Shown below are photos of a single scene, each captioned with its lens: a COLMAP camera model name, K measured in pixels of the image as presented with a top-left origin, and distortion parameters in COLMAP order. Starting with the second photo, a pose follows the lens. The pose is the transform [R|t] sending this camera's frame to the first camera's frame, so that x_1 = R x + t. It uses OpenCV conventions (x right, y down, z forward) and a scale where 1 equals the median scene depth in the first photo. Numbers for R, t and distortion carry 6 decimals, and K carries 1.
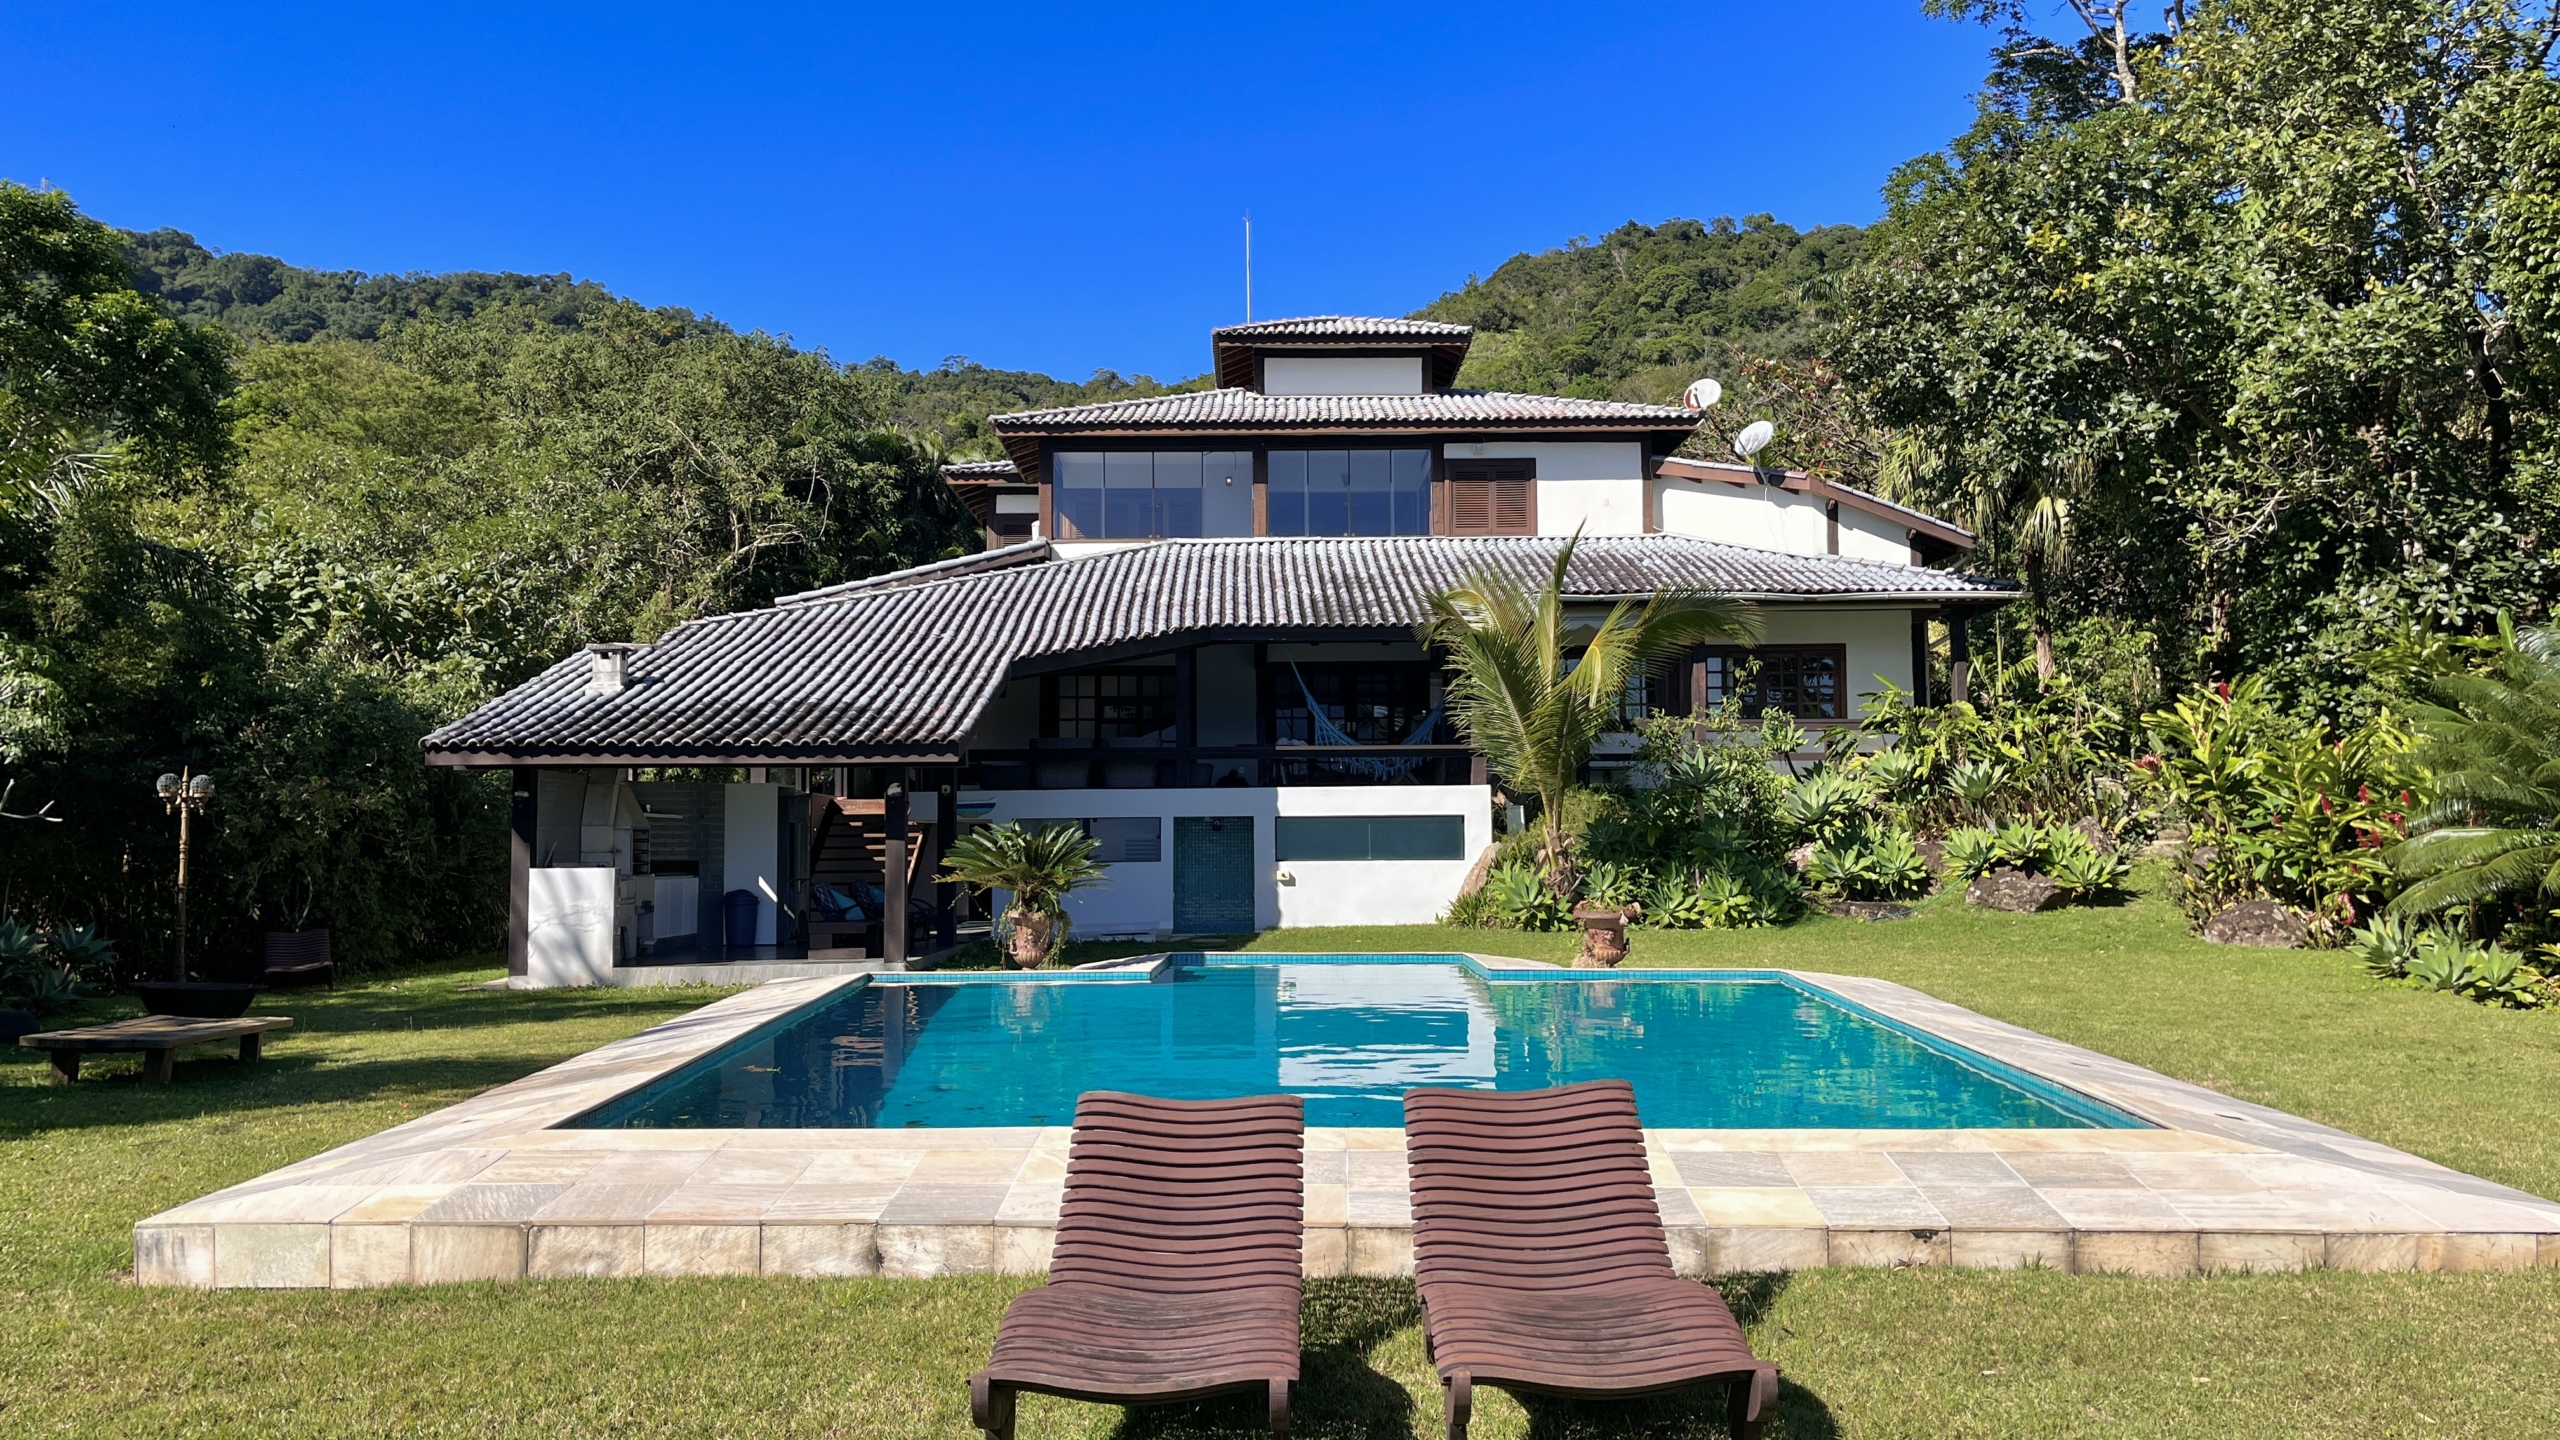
lens RADIAL K [[1936.8, 0, 1273.2], [0, 1936.8, 720.9], [0, 0, 1]] dist [0.071590, -0.088518]
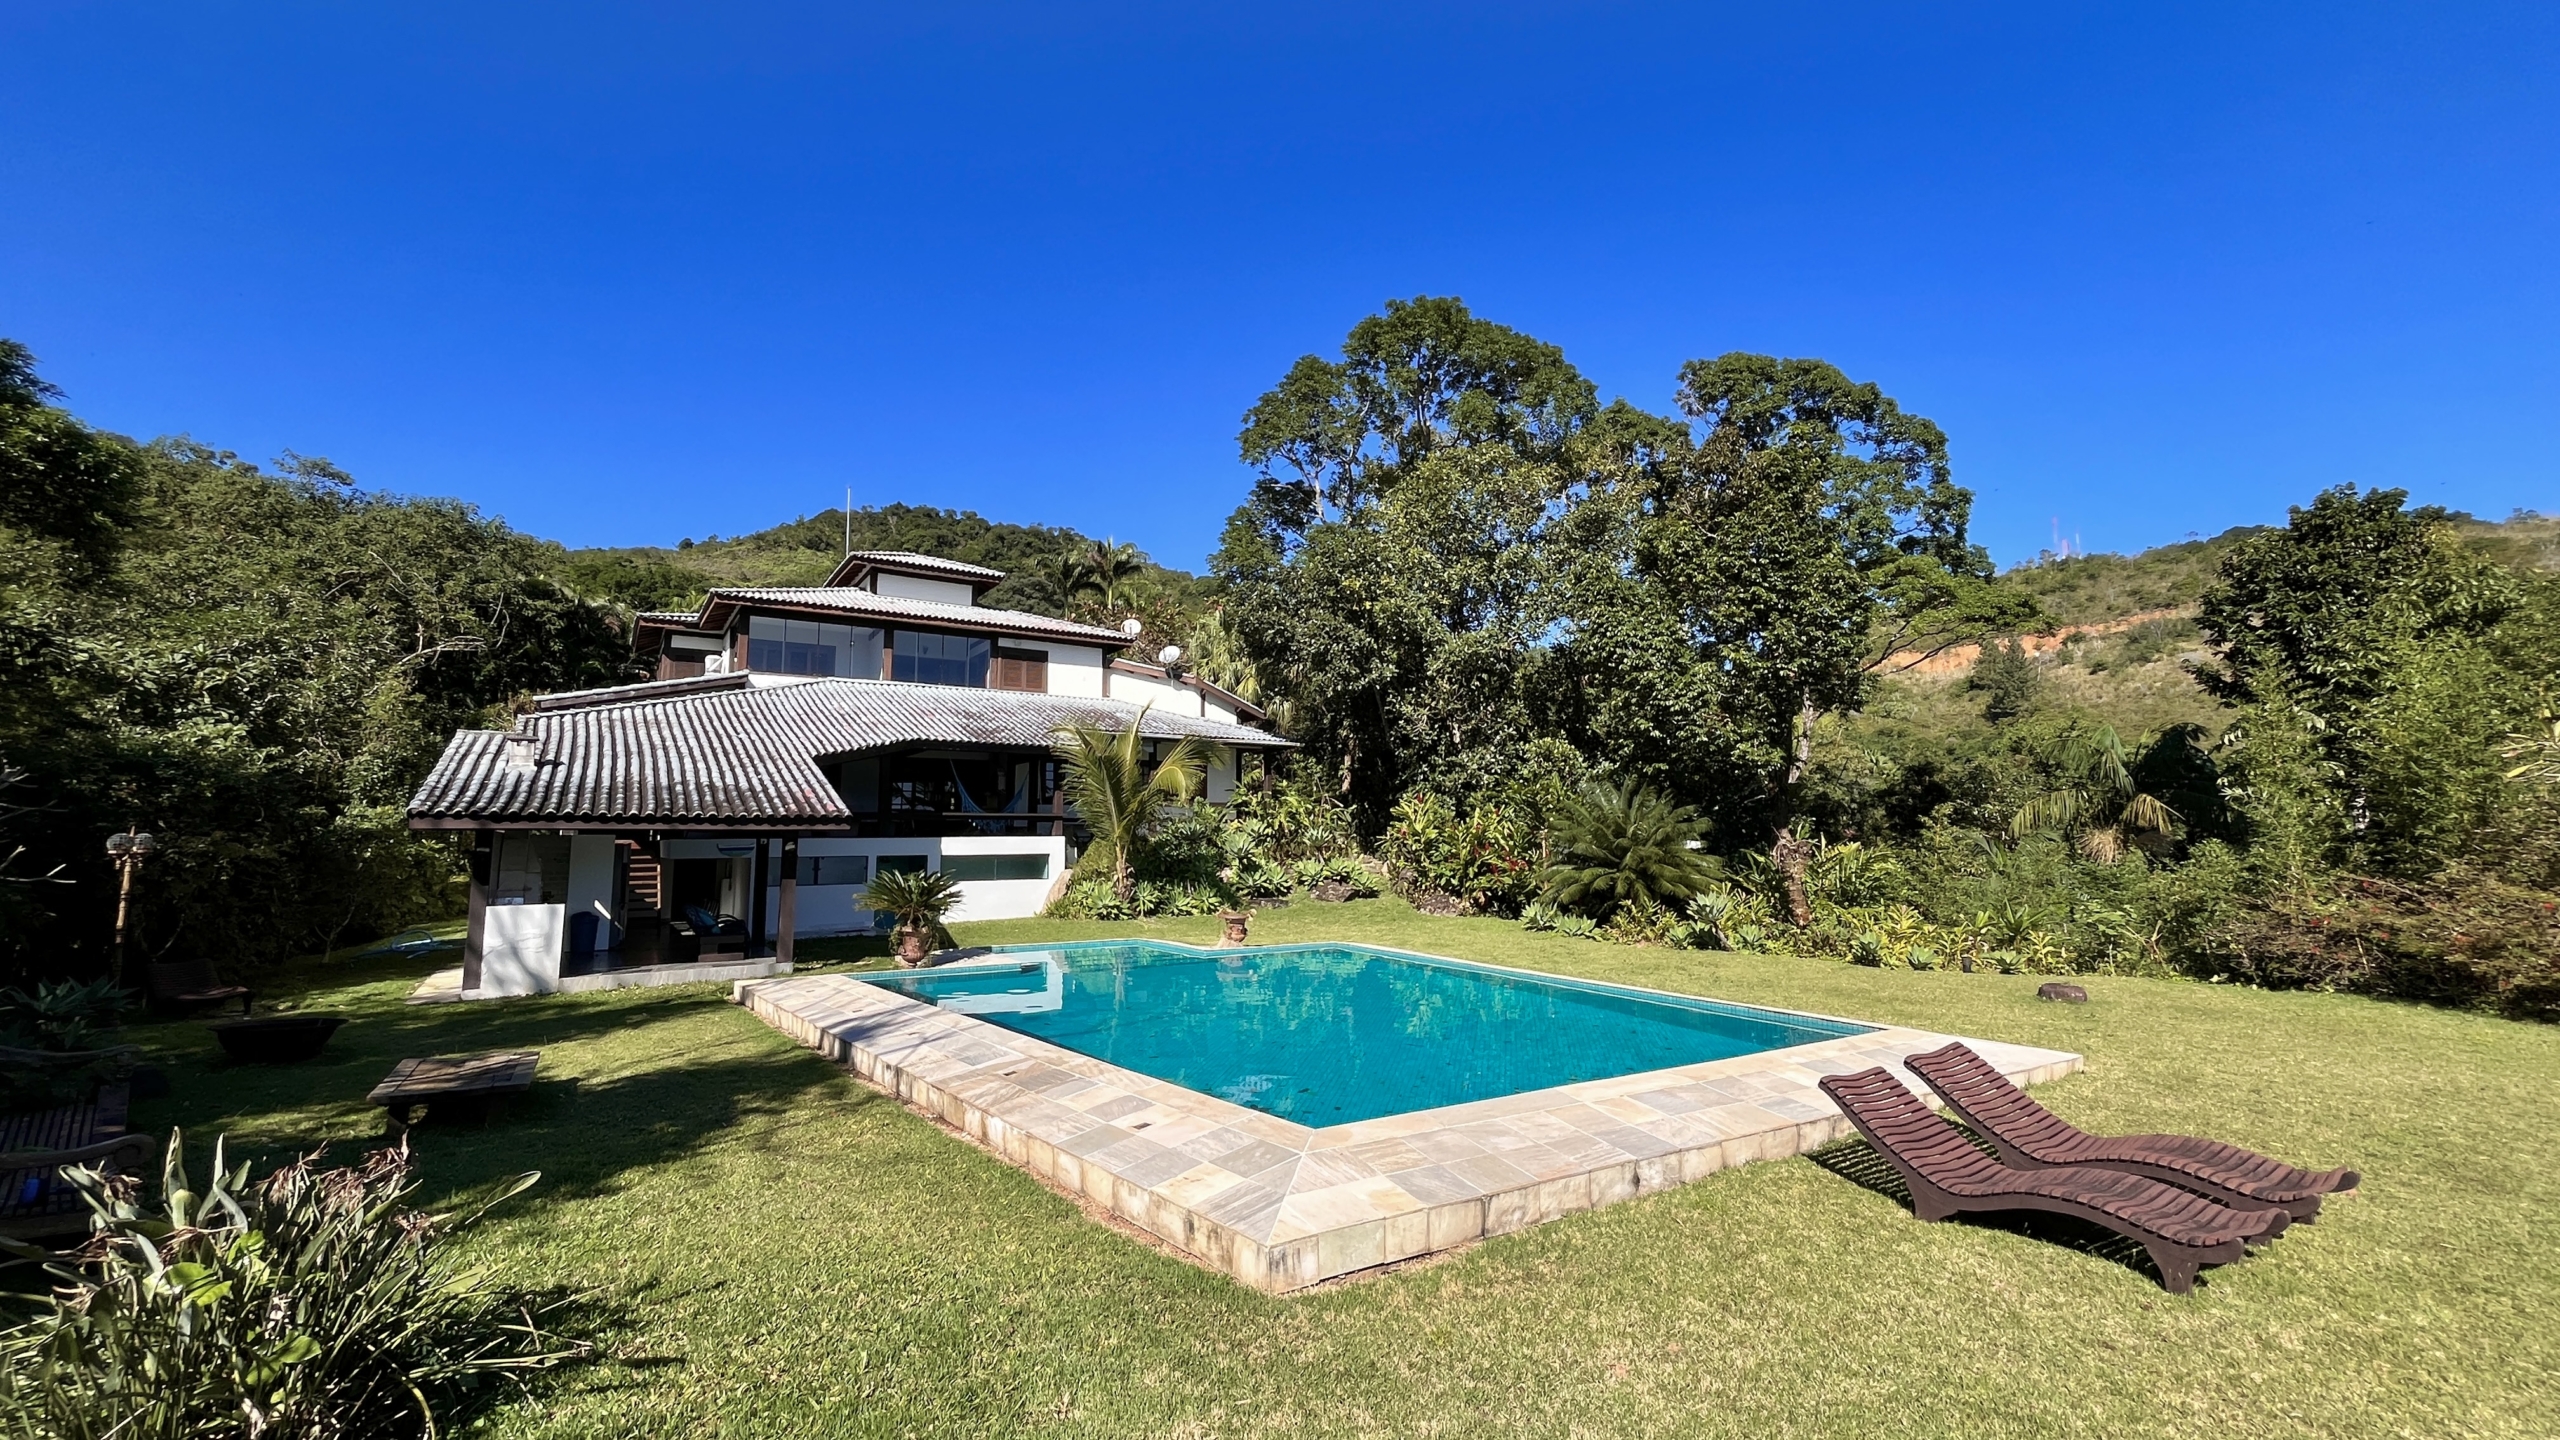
lens RADIAL K [[1035.2, 0, 1282.6], [0, 1035.2, 717.7], [0, 0, 1]] dist [-0.001751, 0.001145]
pose [[0.839618, 0.066671, 0.539071, -0.268035], [-0.034037, 0.996946, -0.070286, -0.017746], [-0.542110, 0.040665, 0.839323, 0.098275]]
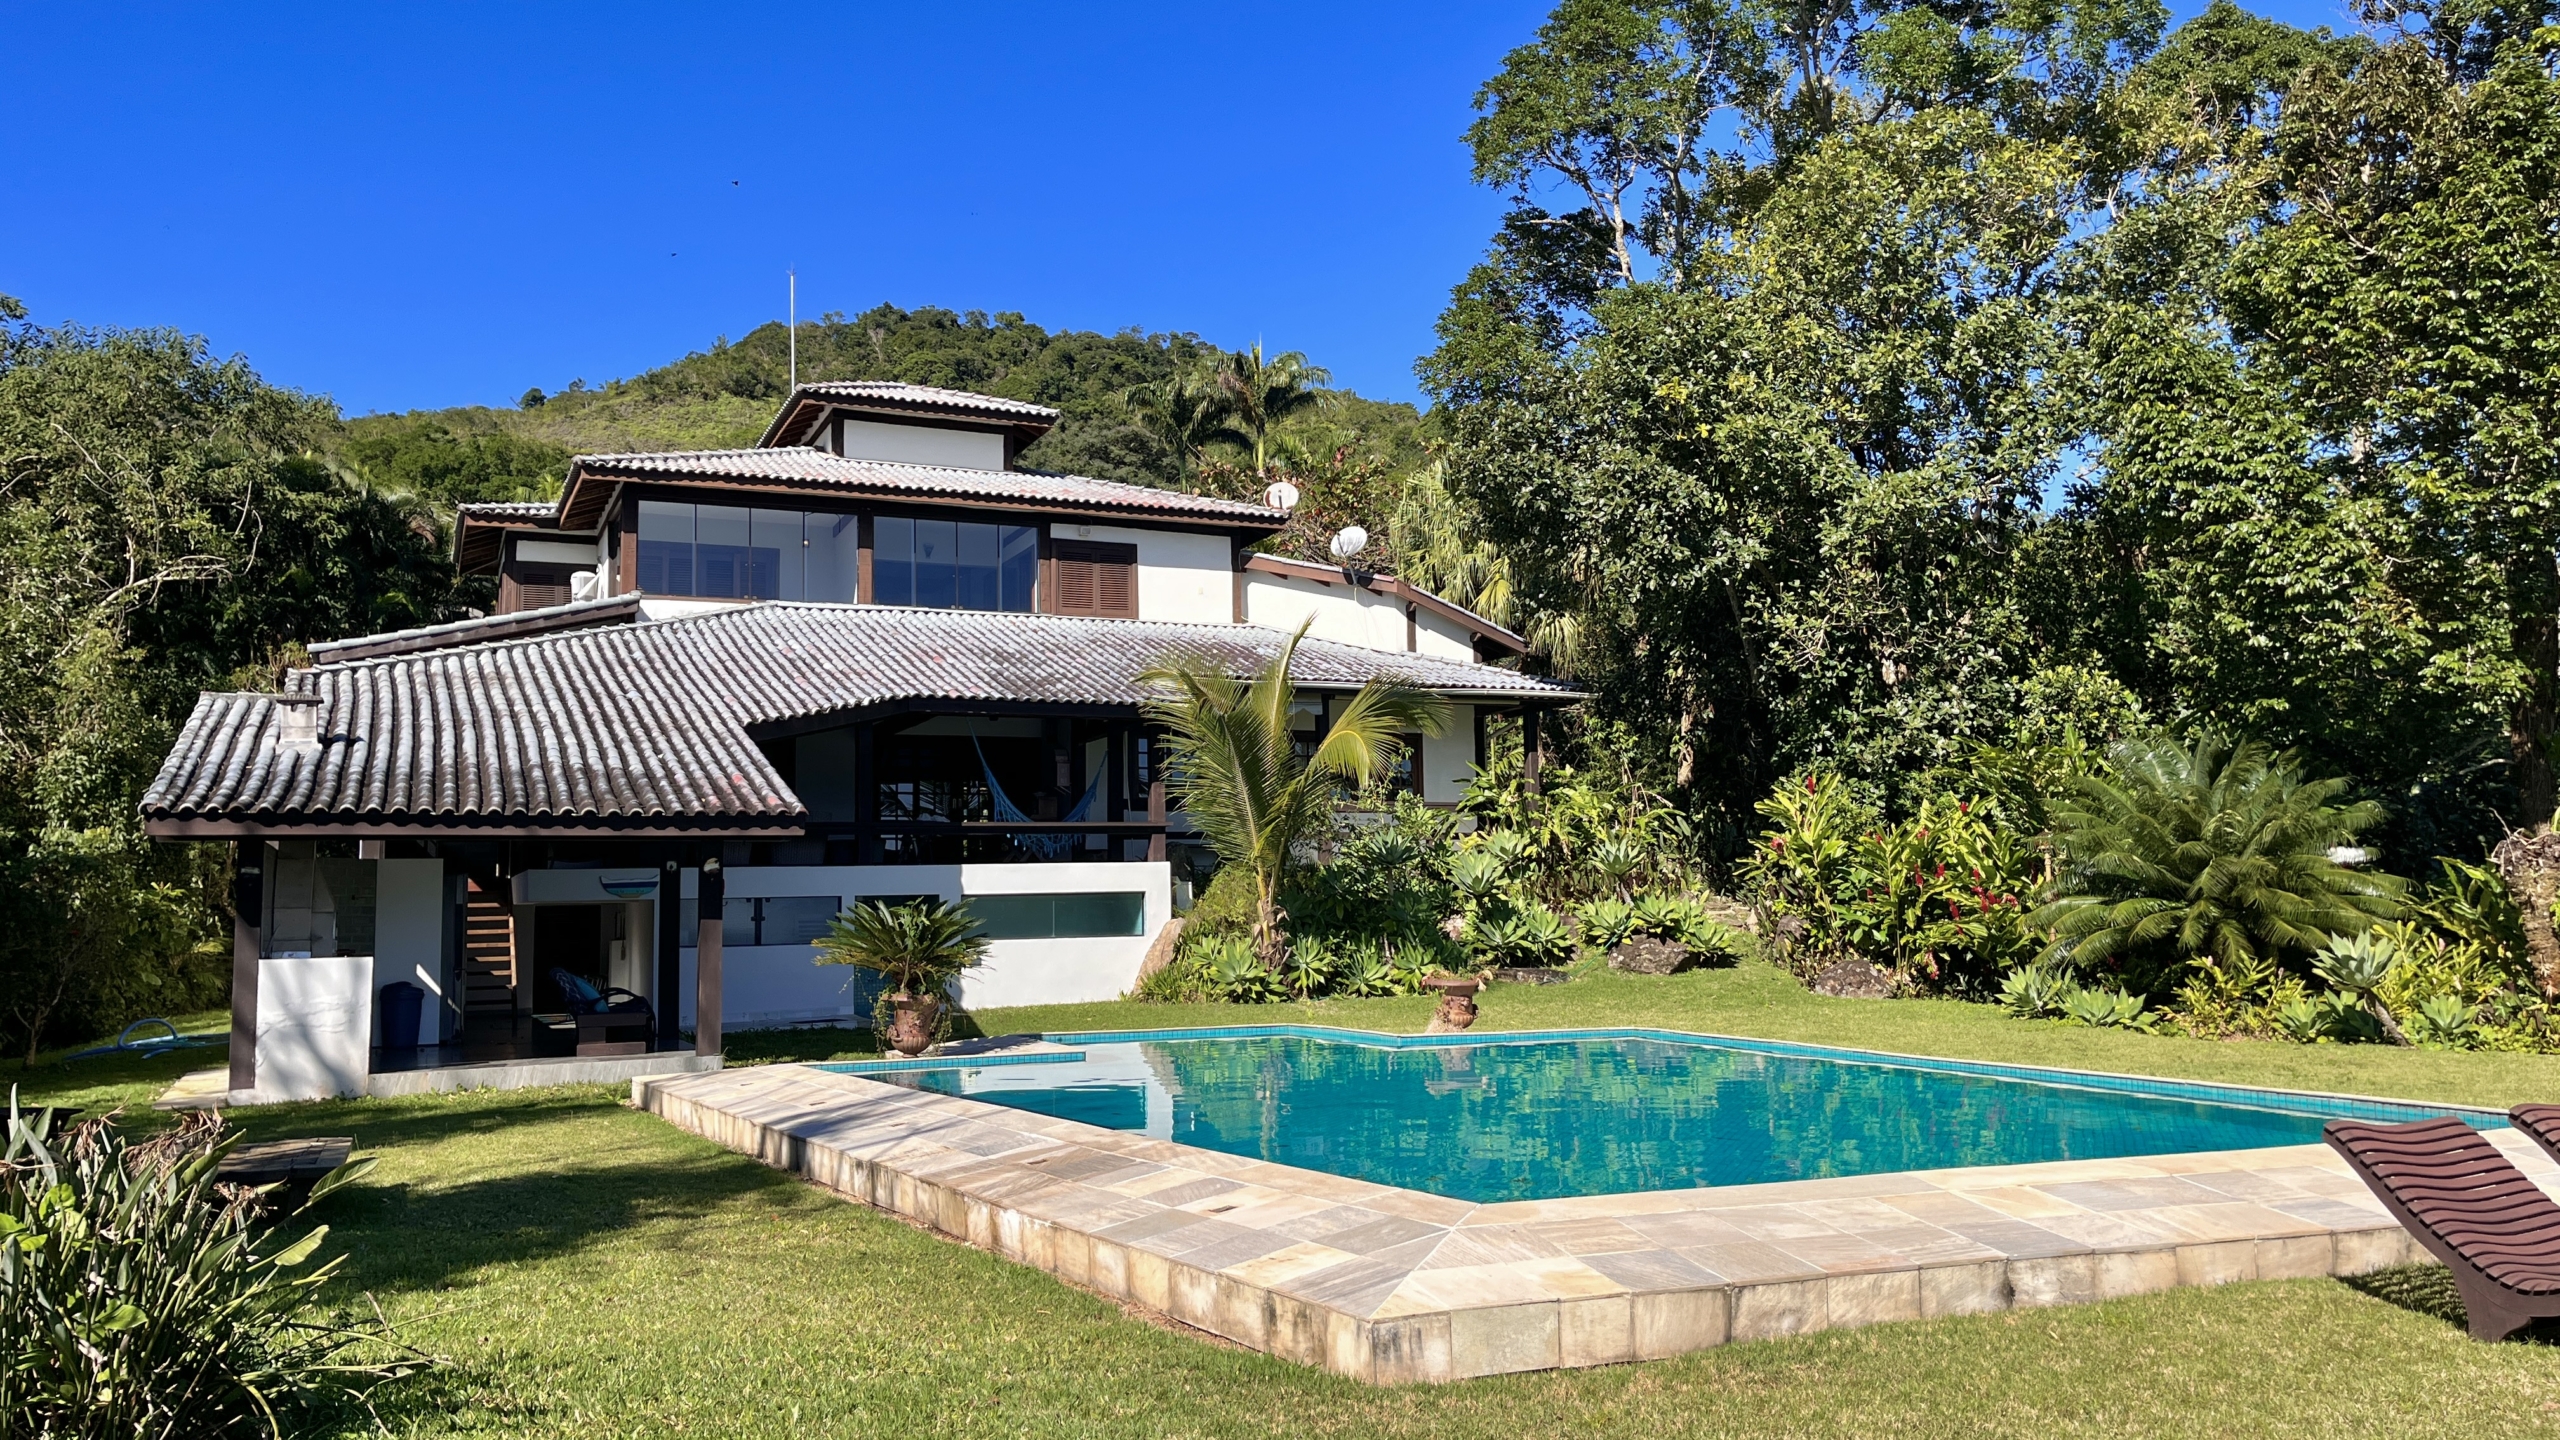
lens RADIAL K [[1936.8, 0, 1287.2], [0, 1936.8, 725.5], [0, 0, 1]] dist [0.071590, -0.088518]
pose [[0.916256, 0.030124, 0.399460, -0.269499], [-0.014597, 0.999017, -0.041854, 0.003379], [-0.400328, 0.032518, 0.915795, 0.041512]]
